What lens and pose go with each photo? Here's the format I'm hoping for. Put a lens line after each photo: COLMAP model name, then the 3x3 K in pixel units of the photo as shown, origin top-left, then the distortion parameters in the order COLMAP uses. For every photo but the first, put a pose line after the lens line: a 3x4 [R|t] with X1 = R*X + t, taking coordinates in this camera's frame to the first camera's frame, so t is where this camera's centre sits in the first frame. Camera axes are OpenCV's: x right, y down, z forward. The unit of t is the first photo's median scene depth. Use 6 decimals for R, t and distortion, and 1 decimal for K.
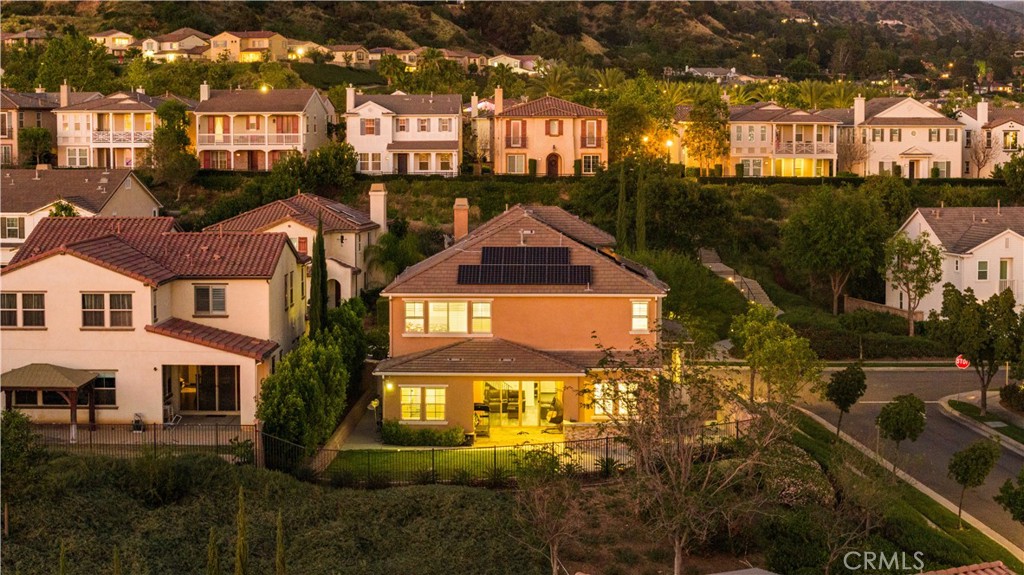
lens RADIAL K [[2009.1, 0, 510.8], [0, 2009.1, 287.0], [0, 0, 1]] dist [-0.155937, 0.000000]
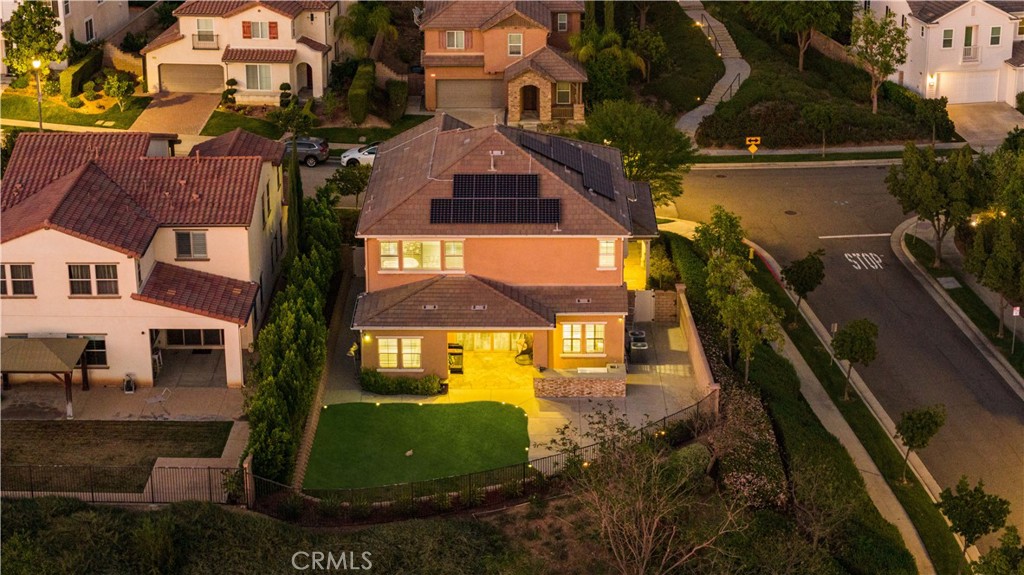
lens RADIAL K [[2009.1, 0, 512.5], [0, 2009.1, 291.4], [0, 0, 1]] dist [-0.155937, 0.000000]
pose [[0.999843, -0.008881, 0.015331, -0.000486], [0.004363, 0.962069, 0.272772, -0.259256], [-0.017172, -0.272663, 0.961956, -0.002387]]
